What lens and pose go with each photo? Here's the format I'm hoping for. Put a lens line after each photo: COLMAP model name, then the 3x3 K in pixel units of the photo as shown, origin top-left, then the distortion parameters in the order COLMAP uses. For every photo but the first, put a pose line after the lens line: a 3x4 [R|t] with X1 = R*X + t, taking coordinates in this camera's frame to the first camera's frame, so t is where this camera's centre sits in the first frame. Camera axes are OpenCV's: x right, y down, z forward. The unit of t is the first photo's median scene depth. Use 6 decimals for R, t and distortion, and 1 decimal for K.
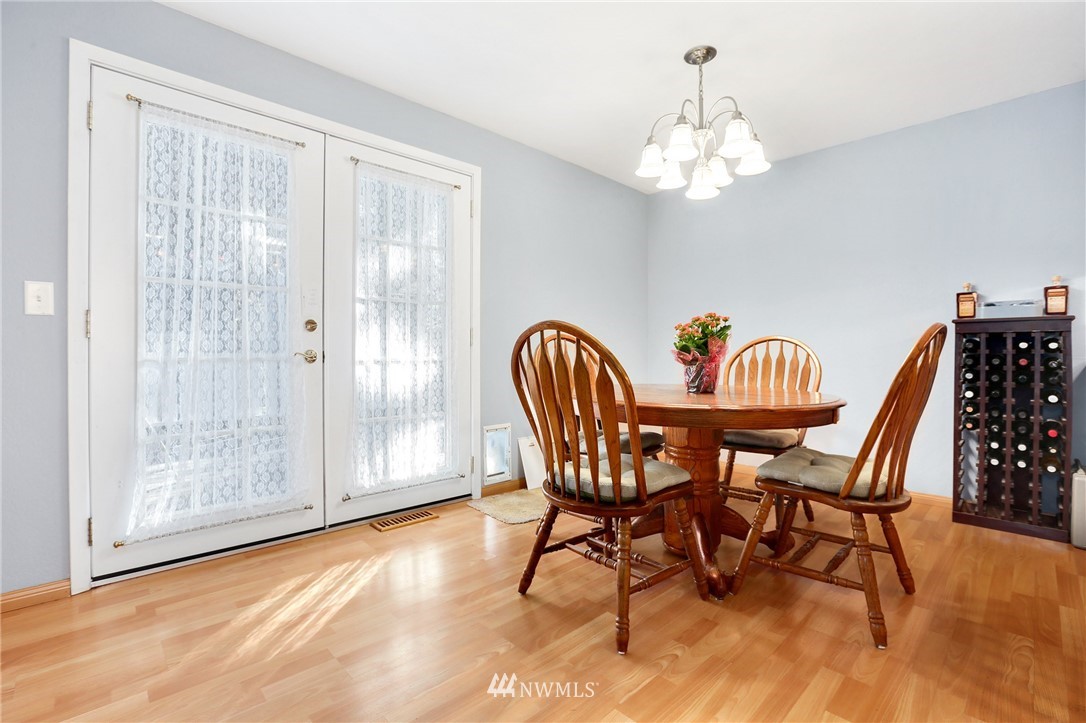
lens RADIAL K [[492.9, 0, 544.1], [0, 492.9, 357.6], [0, 0, 1]] dist [-0.057105, 0.015879]
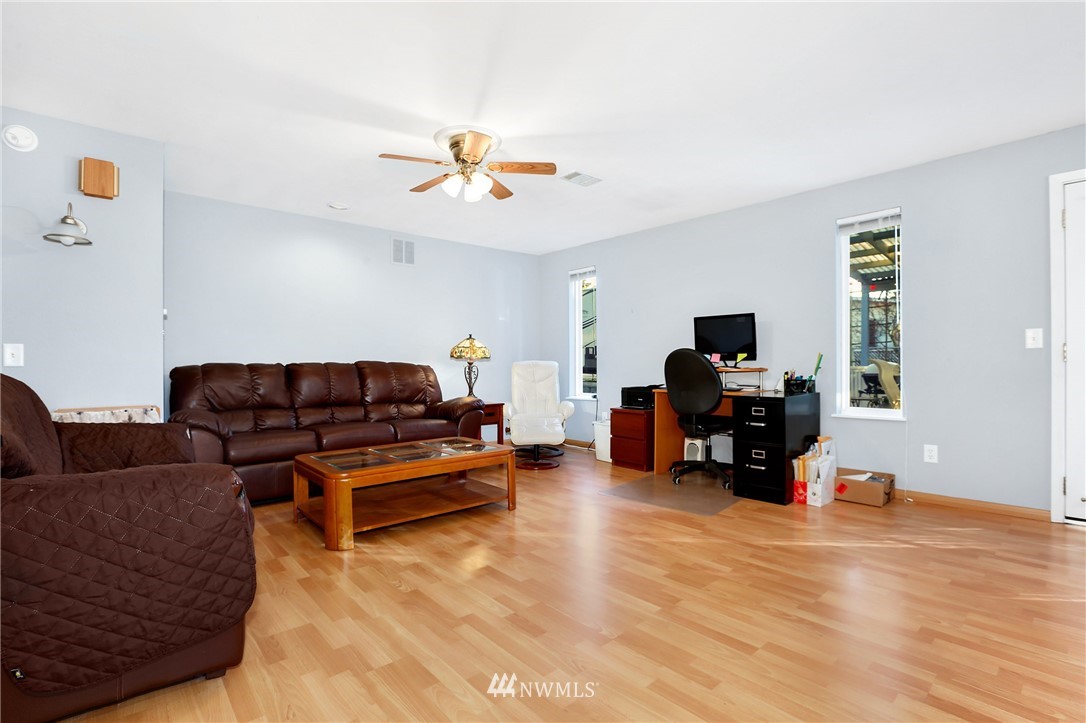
lens RADIAL K [[498.9, 0, 536.3], [0, 498.9, 365.4], [0, 0, 1]] dist [-0.054857, 0.016075]
pose [[-0.047640, -0.001683, -0.998863, 0.553235], [-0.004233, 0.999990, -0.001483, -0.014916], [0.998856, 0.004158, -0.047647, -0.533437]]
